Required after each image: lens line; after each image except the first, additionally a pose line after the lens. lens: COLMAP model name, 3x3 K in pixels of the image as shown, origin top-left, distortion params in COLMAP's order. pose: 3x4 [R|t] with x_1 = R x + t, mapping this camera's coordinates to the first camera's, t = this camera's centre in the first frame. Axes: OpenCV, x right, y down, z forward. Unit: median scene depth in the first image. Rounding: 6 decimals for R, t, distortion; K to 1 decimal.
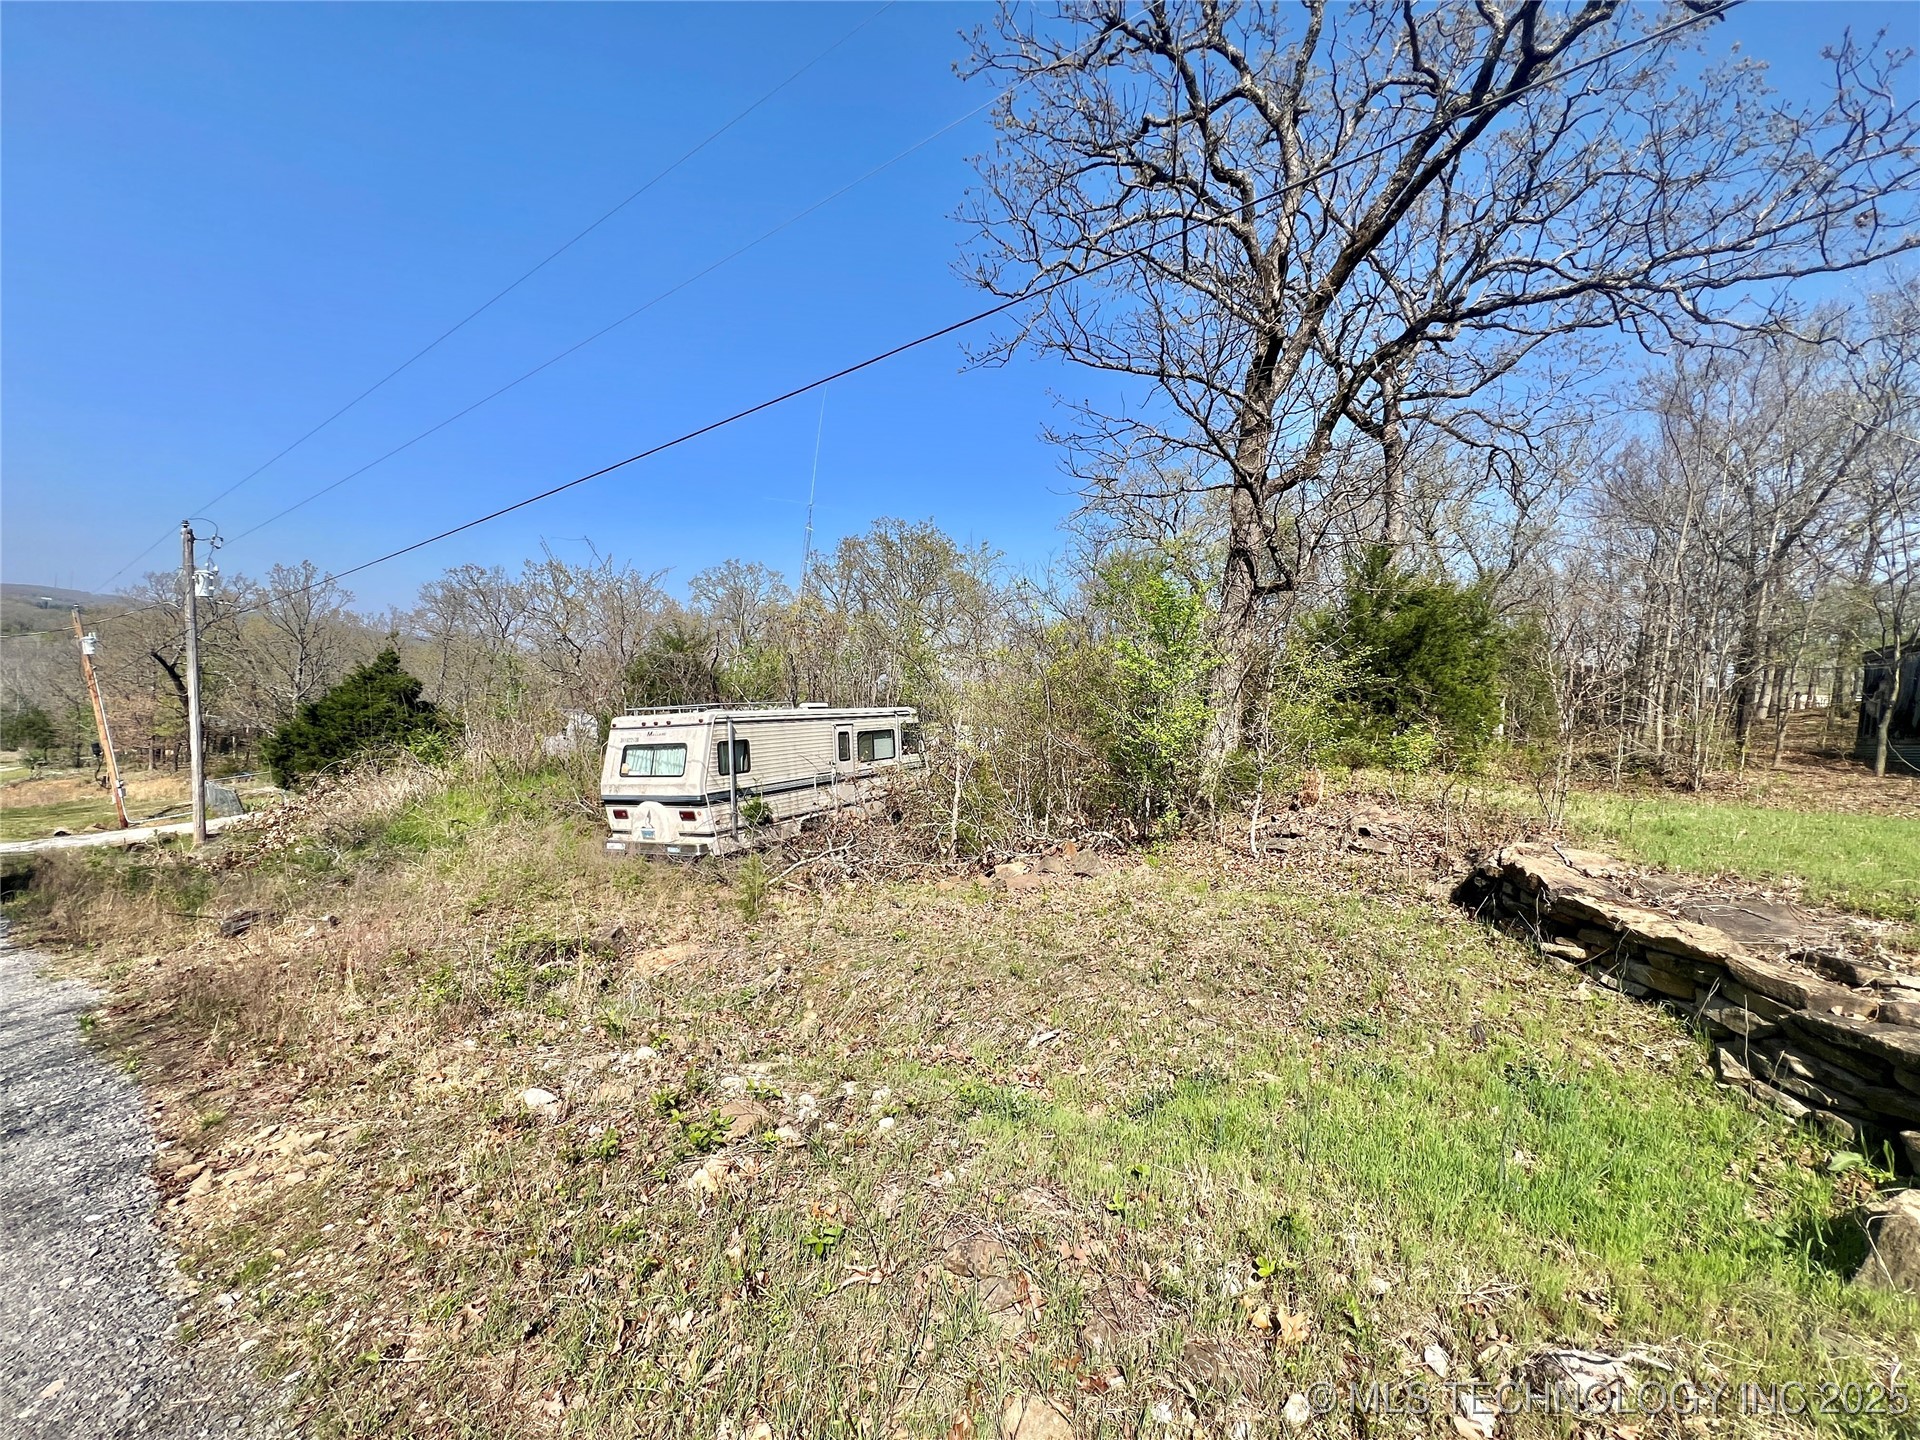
lens RADIAL K [[771.6, 0, 952.8], [0, 771.6, 716.2], [0, 0, 1]] dist [-0.000853, 0.000305]
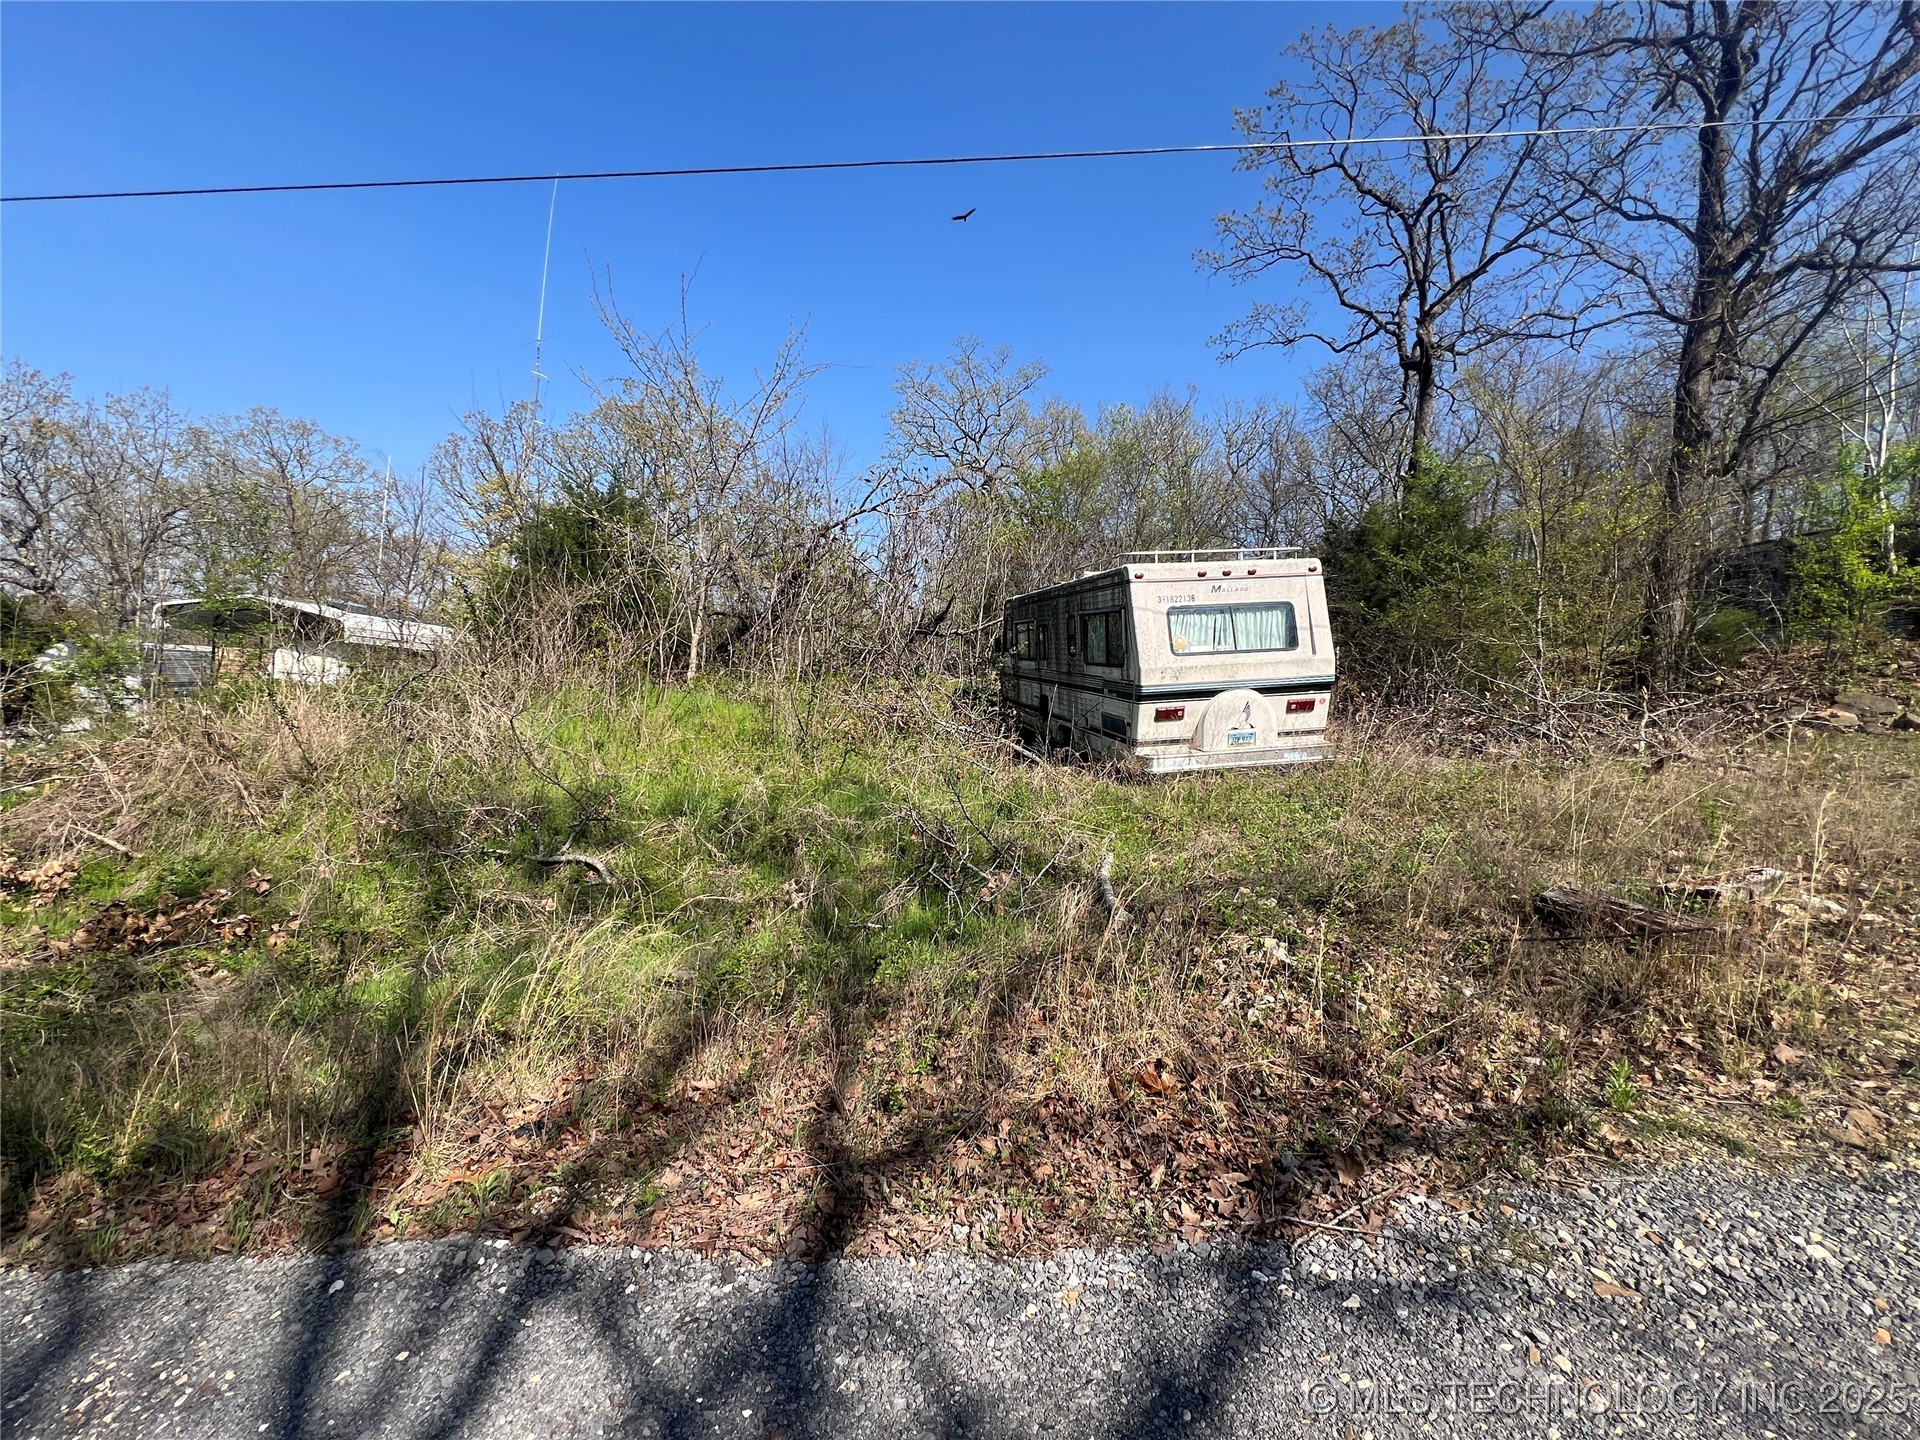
lens RADIAL K [[771.6, 0, 952.8], [0, 771.6, 716.2], [0, 0, 1]] dist [-0.000853, 0.000305]
pose [[0.804764, -0.048182, 0.591637, -0.985542], [0.005650, 0.997277, 0.073531, 0.082727], [-0.593568, -0.055832, 0.802845, 0.609574]]
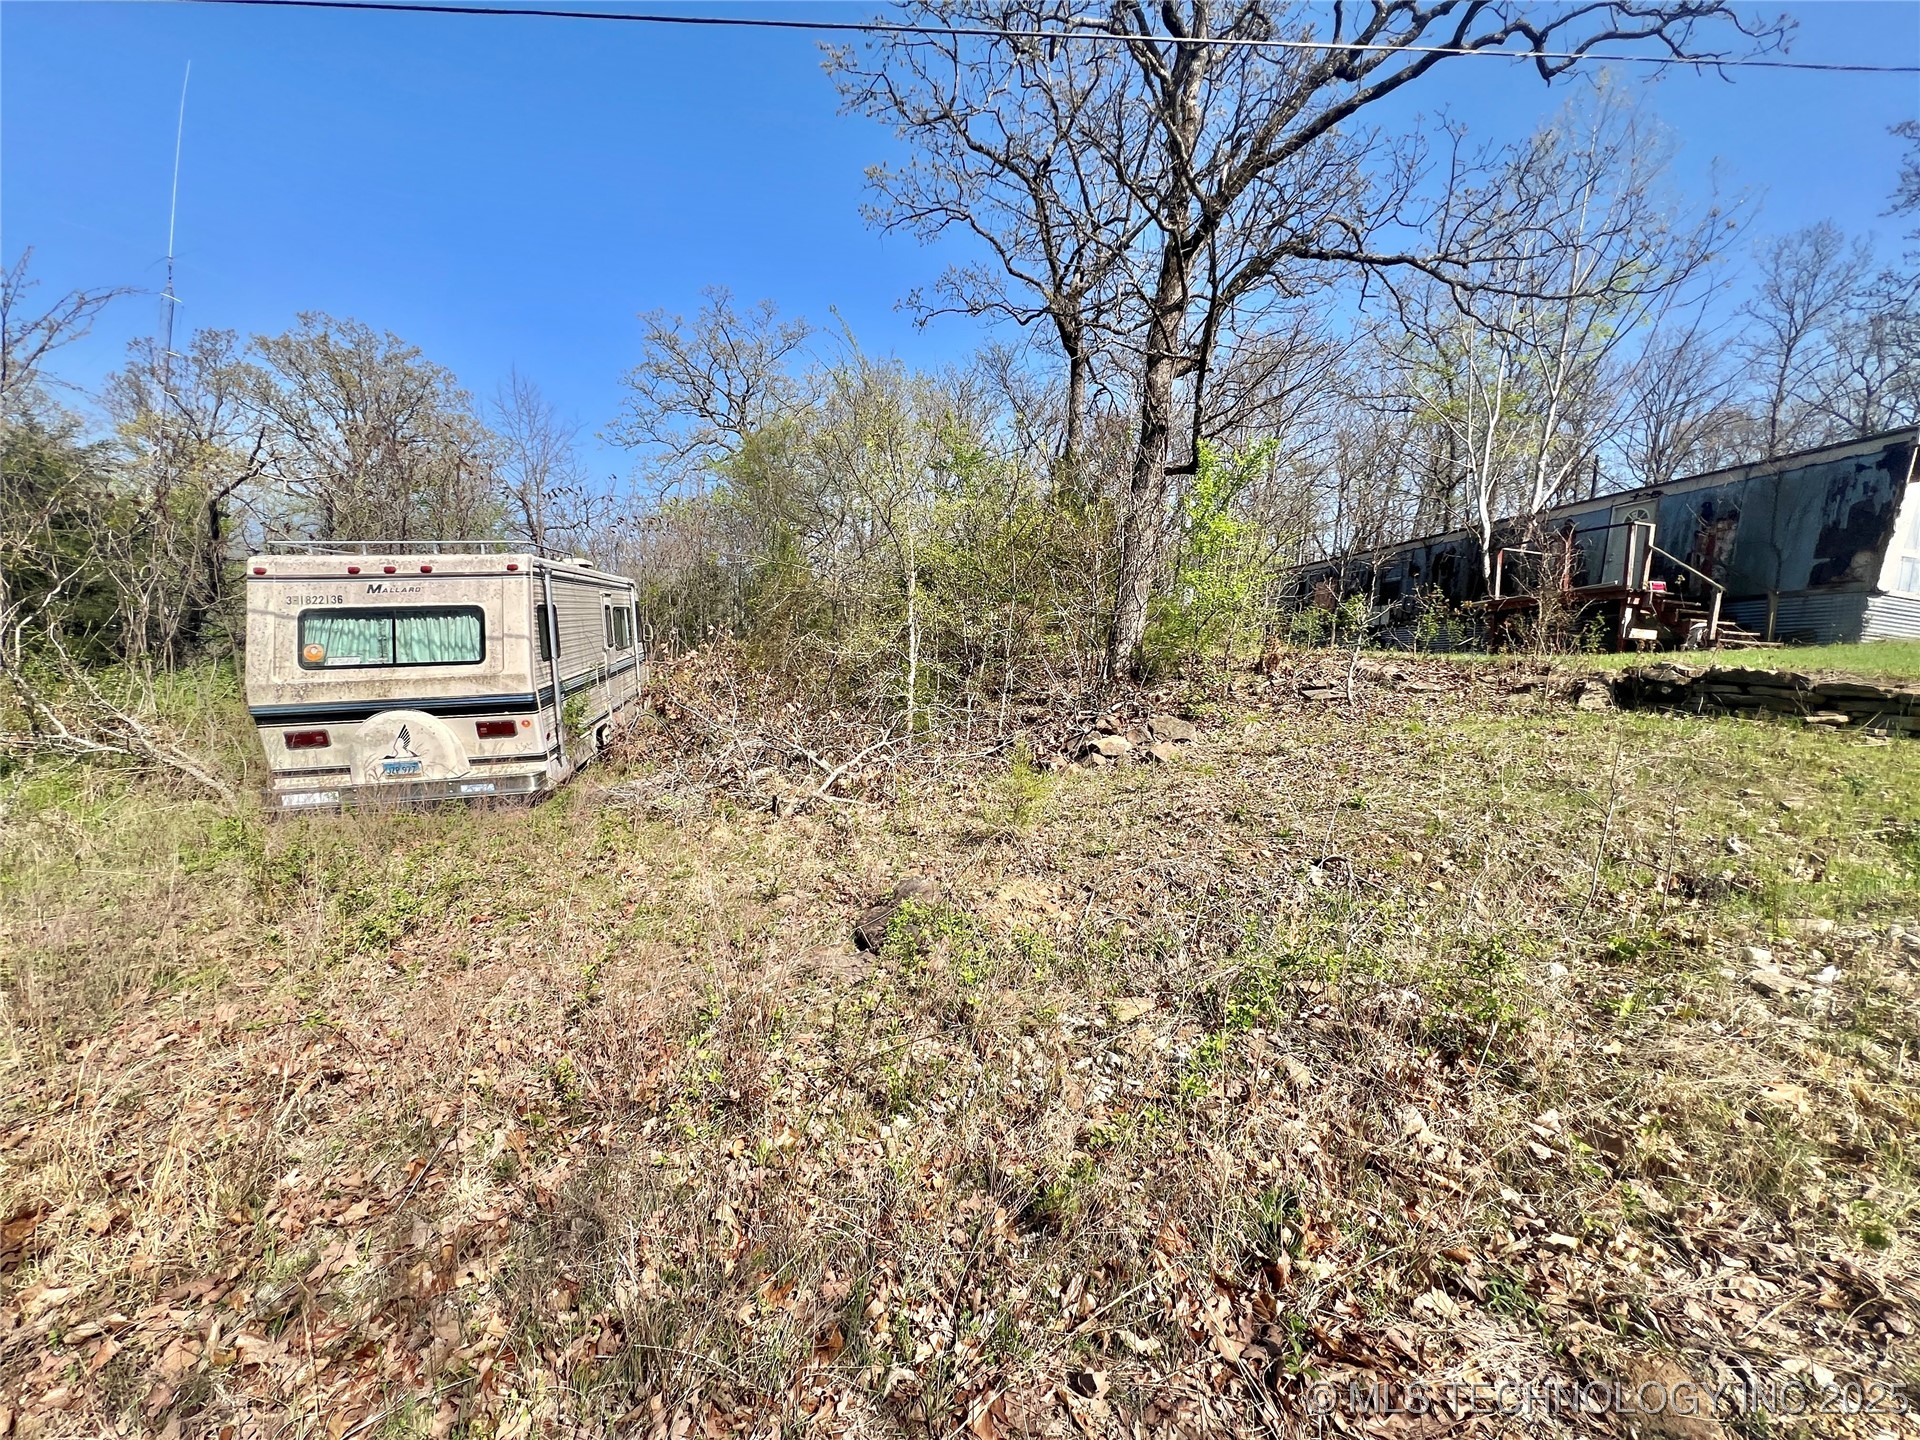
lens RADIAL K [[771.6, 0, 952.8], [0, 771.6, 716.2], [0, 0, 1]] dist [-0.000853, 0.000305]
pose [[0.744436, -0.065629, 0.664461, -0.464866], [-0.013491, 0.993476, 0.113241, 0.045770], [-0.667558, -0.093265, 0.738694, 0.317322]]
